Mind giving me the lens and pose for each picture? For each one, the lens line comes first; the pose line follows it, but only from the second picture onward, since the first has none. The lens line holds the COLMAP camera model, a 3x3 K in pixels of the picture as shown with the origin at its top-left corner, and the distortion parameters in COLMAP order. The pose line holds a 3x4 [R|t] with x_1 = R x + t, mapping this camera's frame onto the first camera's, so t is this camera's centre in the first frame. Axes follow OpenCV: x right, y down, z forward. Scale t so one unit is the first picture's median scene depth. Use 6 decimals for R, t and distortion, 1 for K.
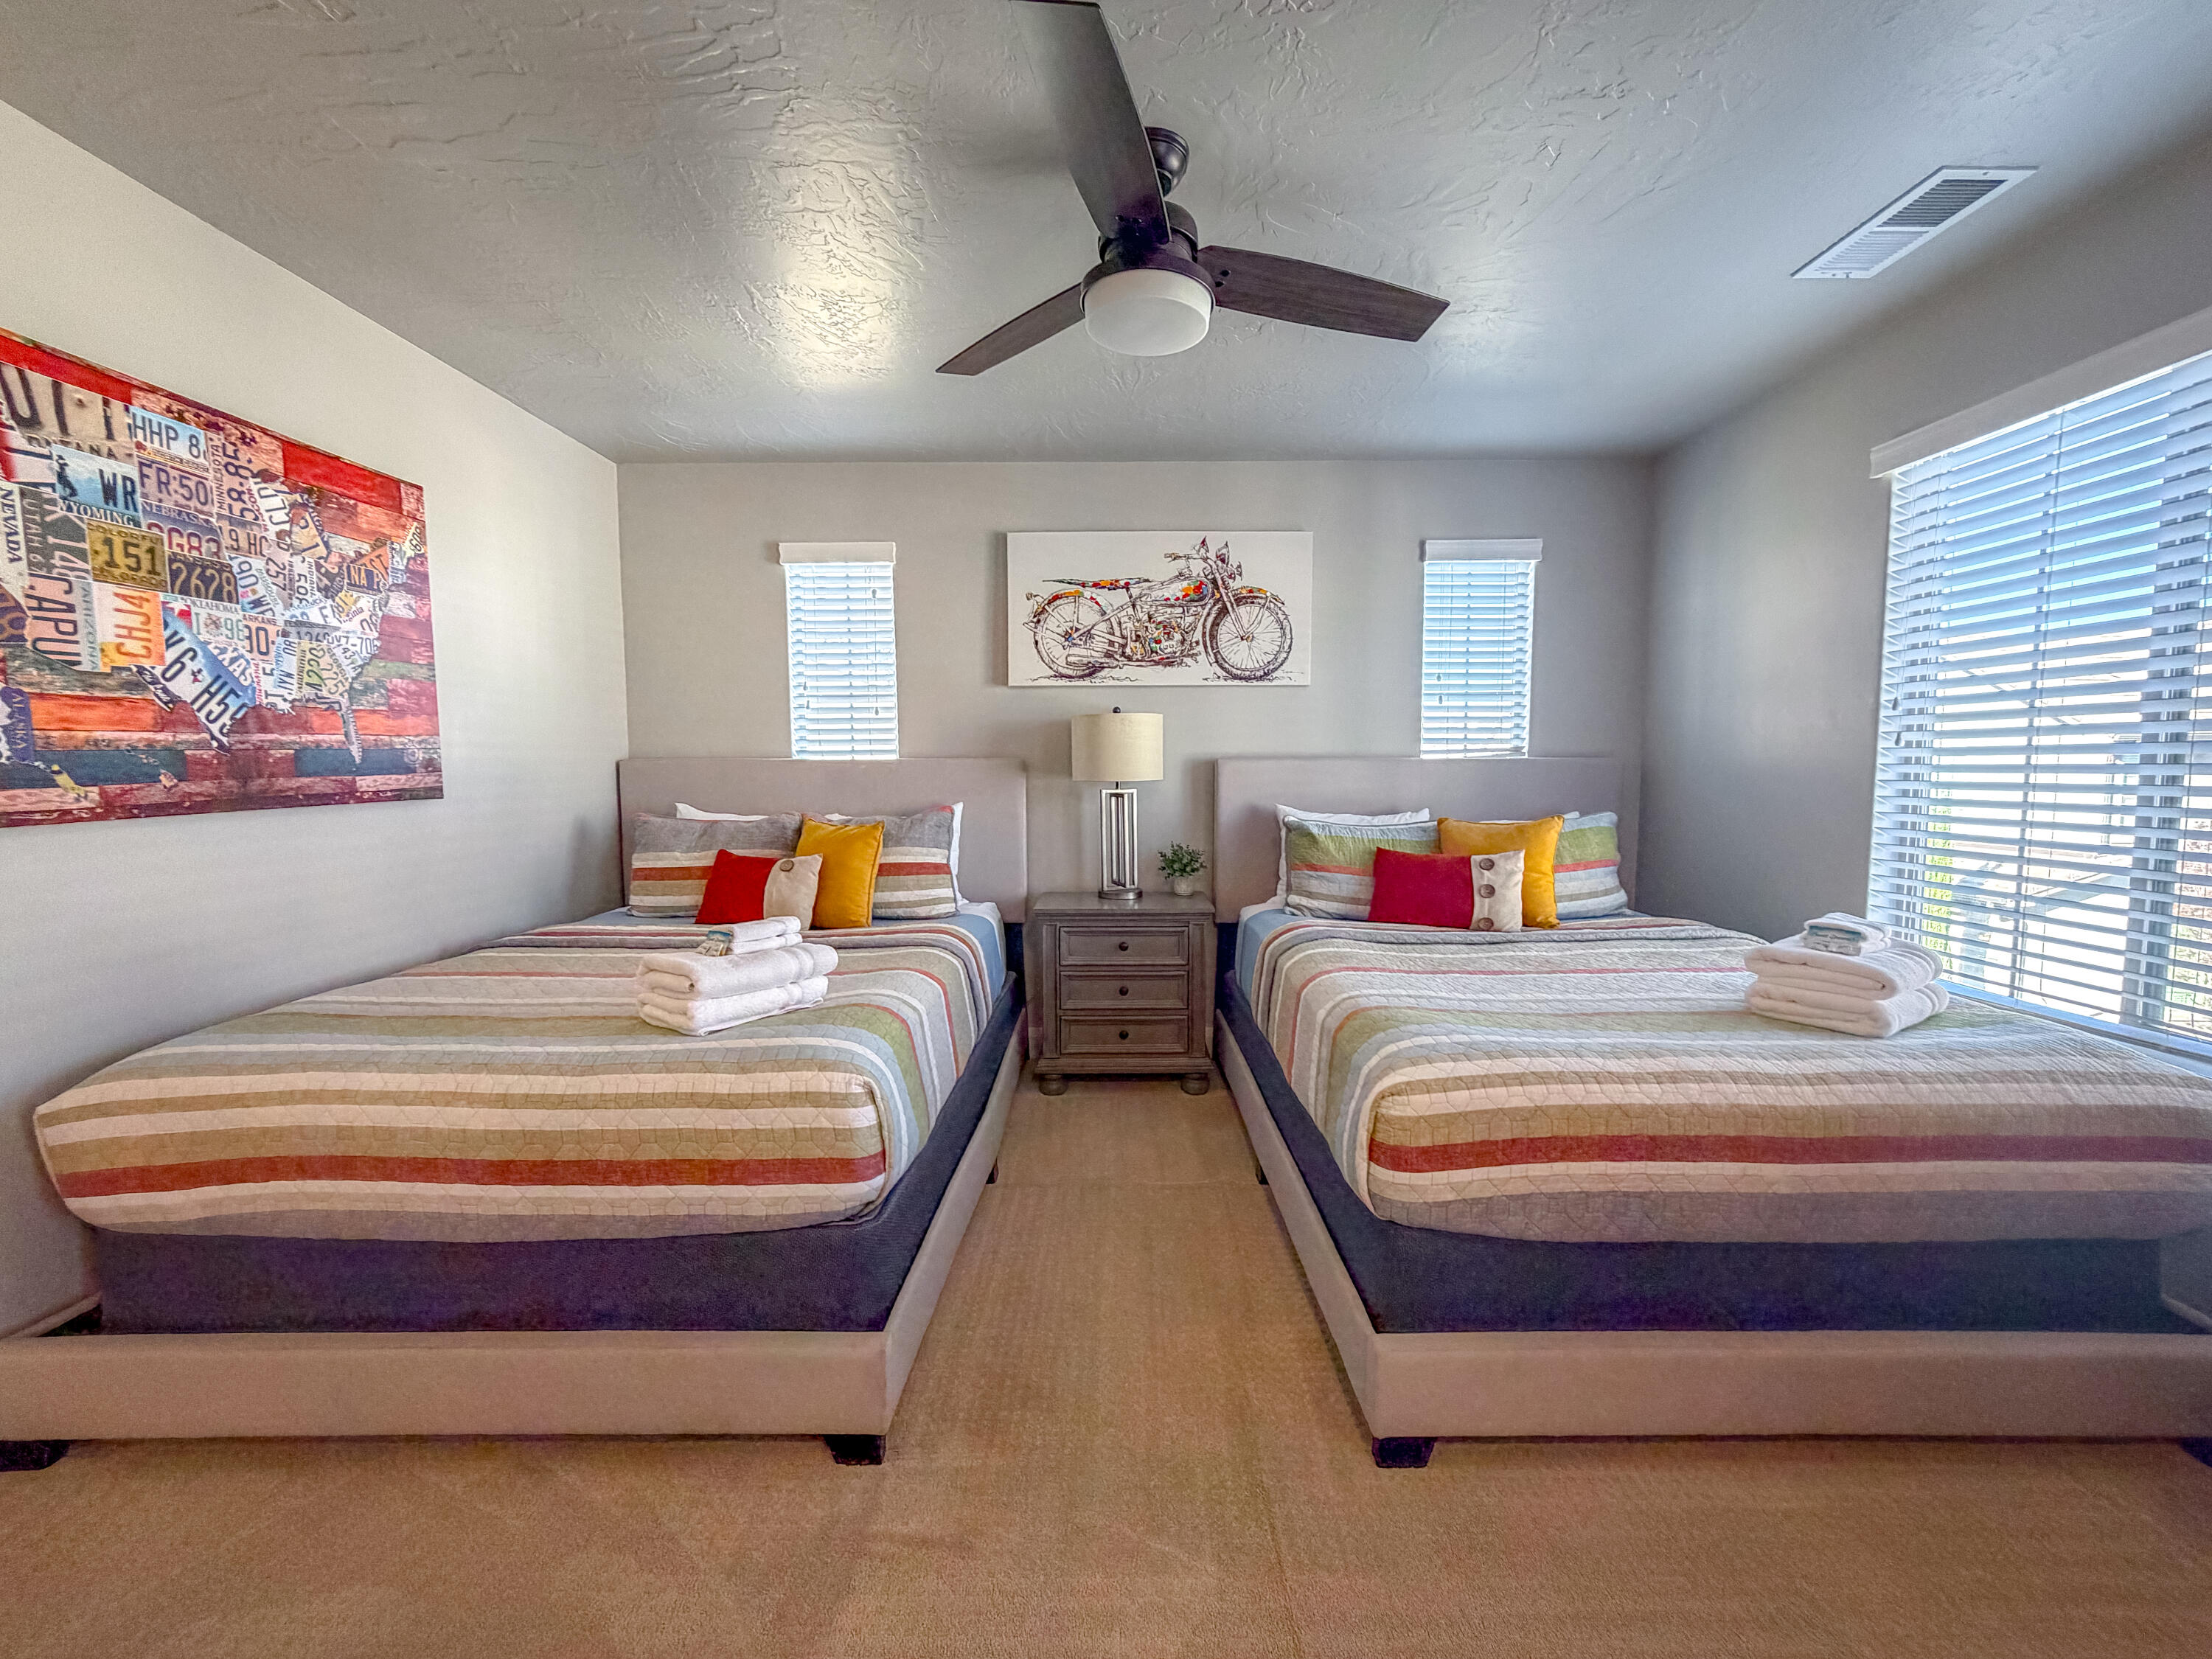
lens RADIAL K [[885.7, 0, 1106.0], [0, 885.7, 829.5], [0, 0, 1]] dist [0.000350, 0.000118]
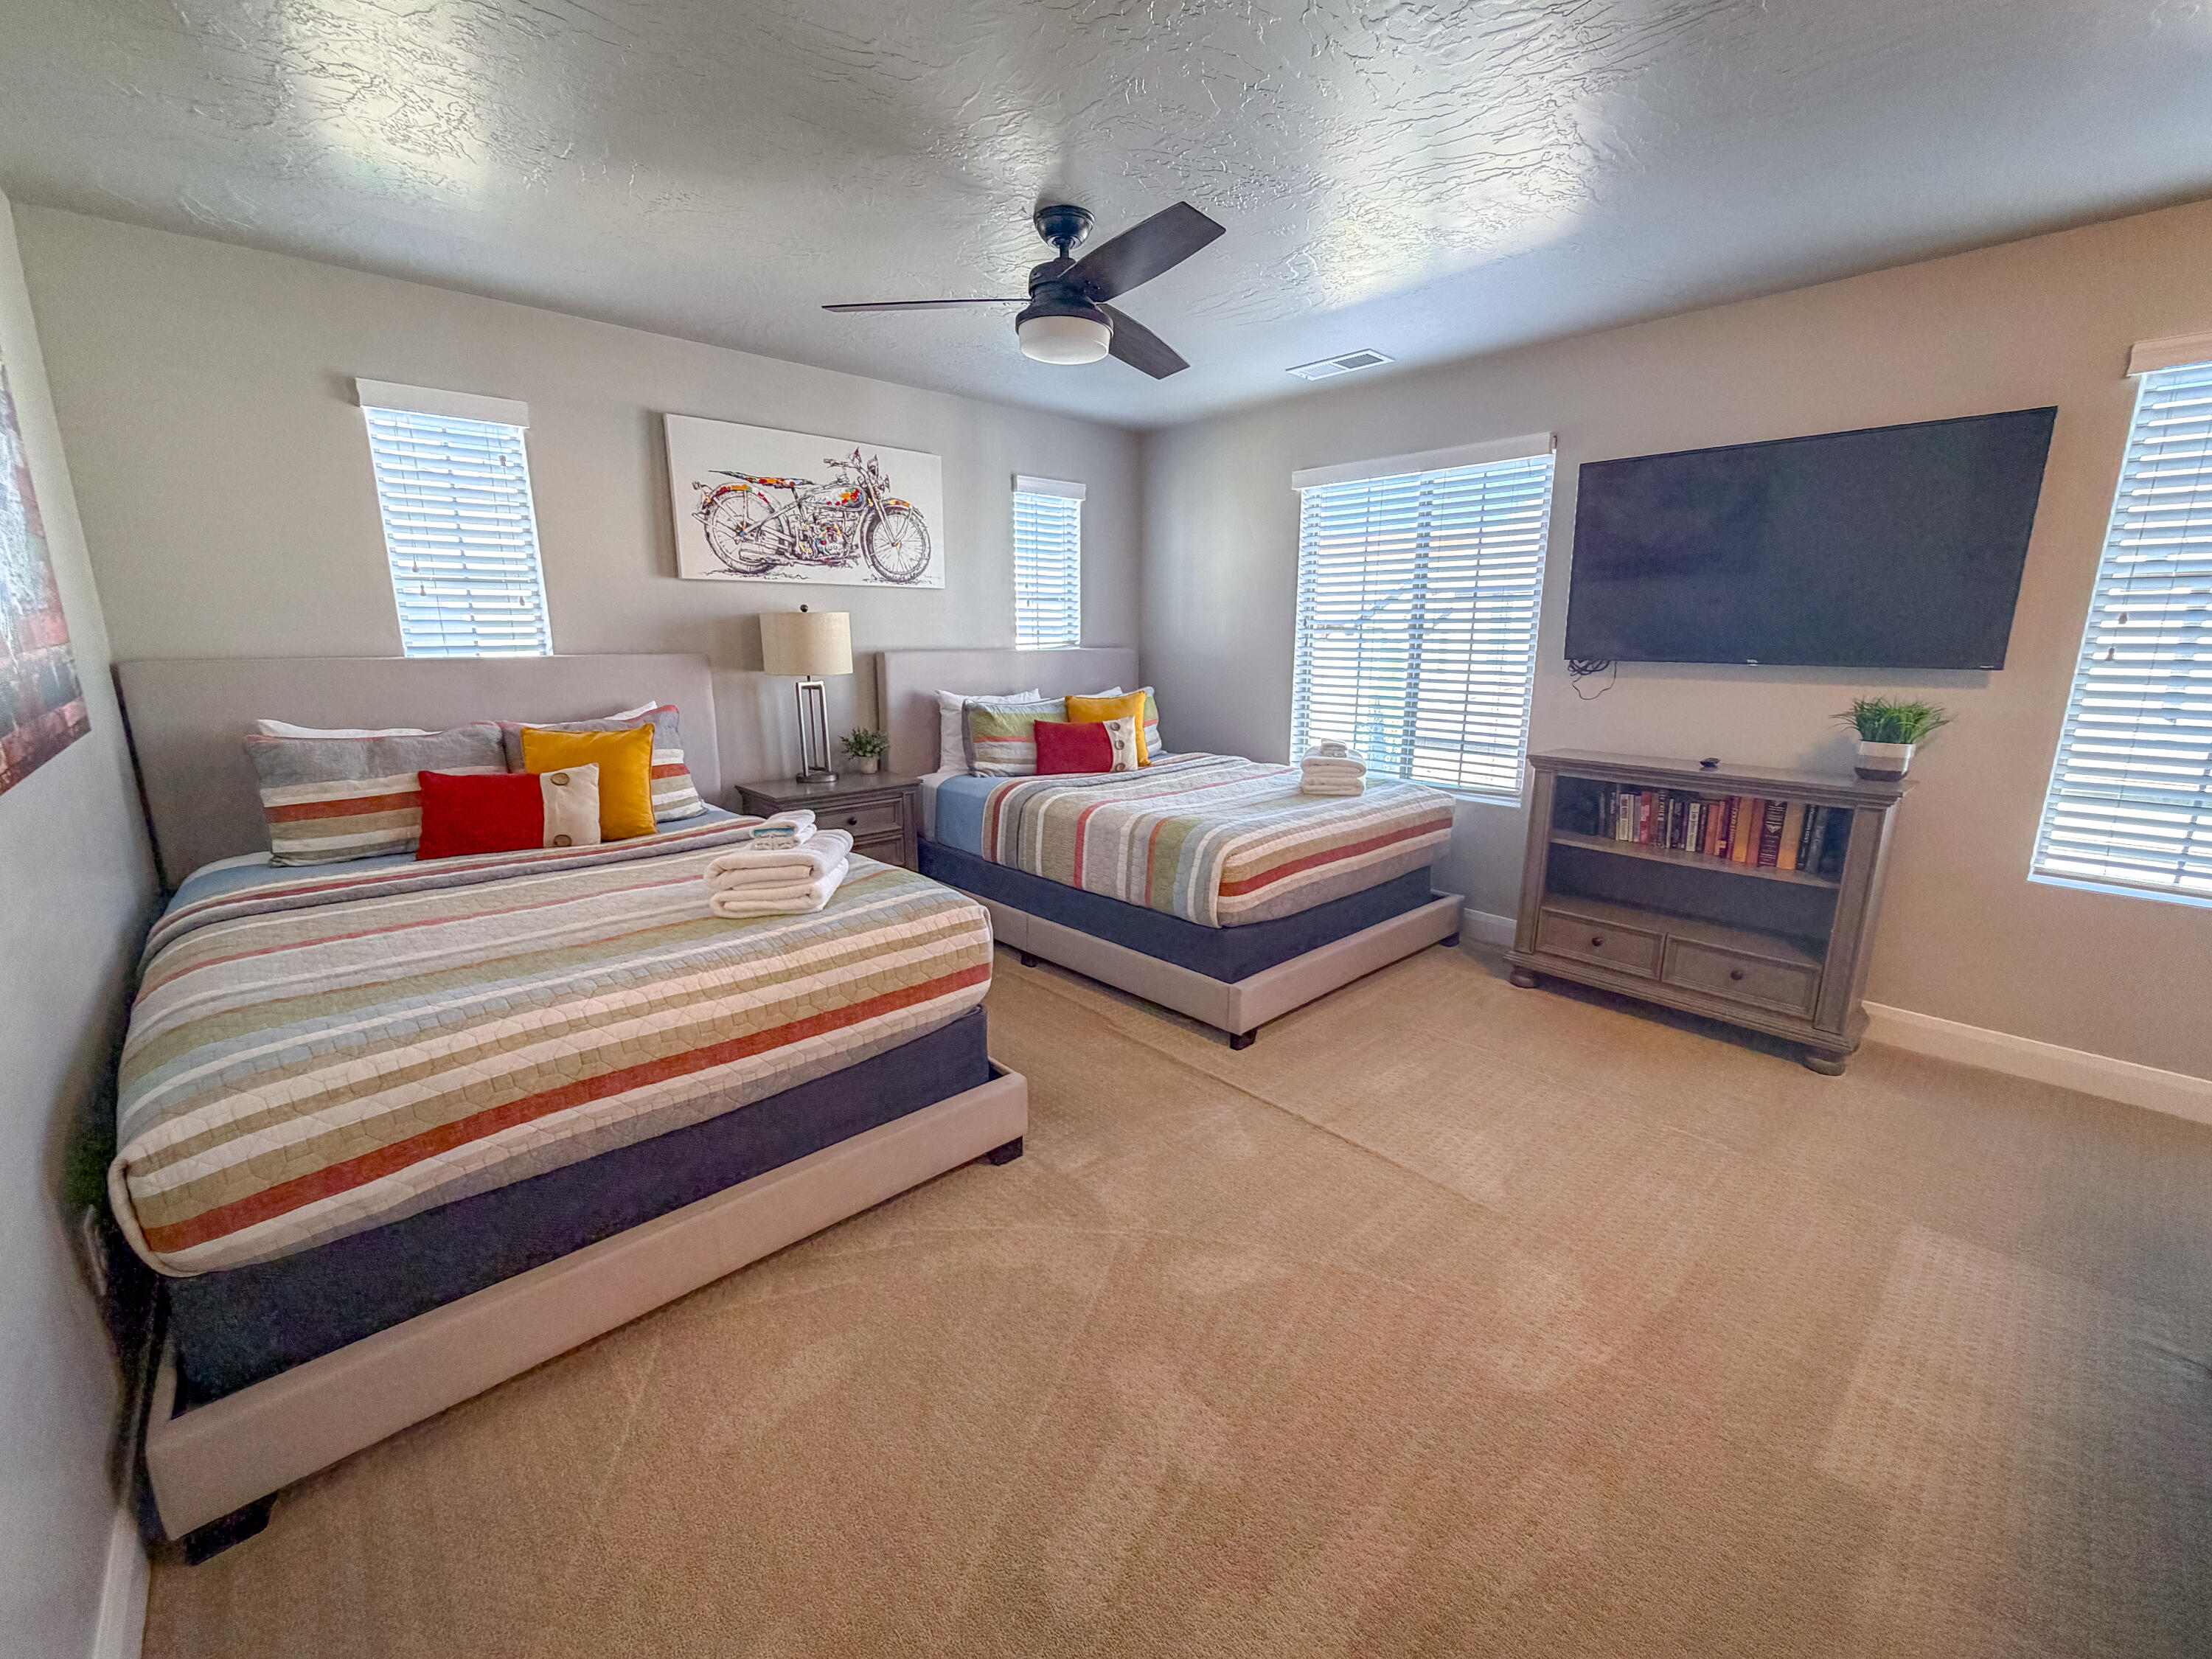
lens RADIAL K [[890.0, 0, 1110.9], [0, 890.0, 827.9], [0, 0, 1]] dist [-0.001361, 0.000062]
pose [[0.730501, -0.142852, 0.667804, -0.464935], [0.048590, 0.986271, 0.157824, -0.022773], [-0.681181, -0.082842, 0.727413, -0.060997]]
